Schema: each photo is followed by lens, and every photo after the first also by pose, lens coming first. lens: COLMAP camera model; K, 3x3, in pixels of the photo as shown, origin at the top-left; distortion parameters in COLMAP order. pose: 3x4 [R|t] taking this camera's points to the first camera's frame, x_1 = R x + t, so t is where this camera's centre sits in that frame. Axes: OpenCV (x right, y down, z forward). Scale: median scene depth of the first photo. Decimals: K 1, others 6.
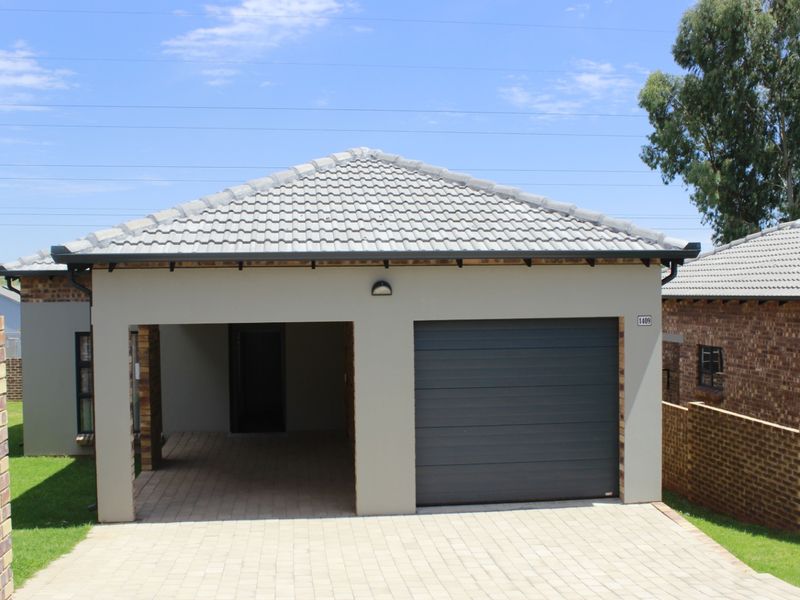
lens RADIAL K [[885.7, 0, 400.0], [0, 885.7, 300.0], [0, 0, 1]] dist [-0.132456, 0.031665]
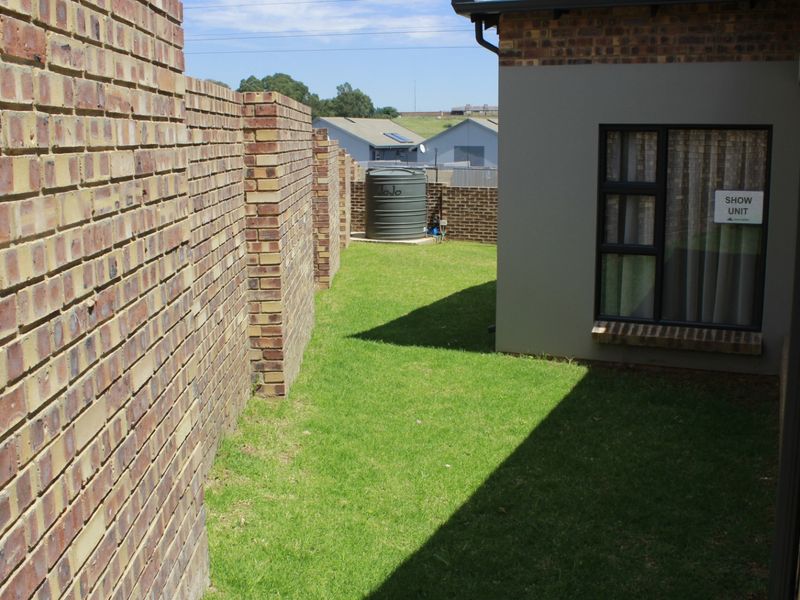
lens RADIAL K [[885.7, 0, 400.0], [0, 885.7, 300.0], [0, 0, 1]] dist [-0.132456, 0.031665]
pose [[0.864839, 0.104850, -0.490979, -0.211586], [-0.006218, 0.980111, 0.198353, 0.037025], [0.502012, -0.168491, 0.848290, 0.487568]]
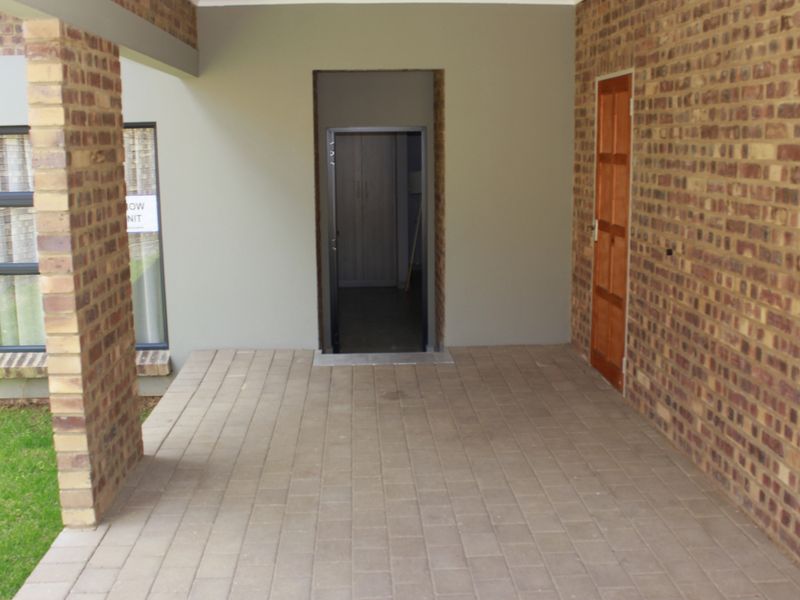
lens RADIAL K [[885.7, 0, 400.0], [0, 885.7, 300.0], [0, 0, 1]] dist [-0.132456, 0.031665]
pose [[0.997779, 0.016287, -0.064591, -0.125013], [-0.005460, 0.986383, 0.164373, 0.050770], [0.066388, -0.163655, 0.984281, 0.570600]]
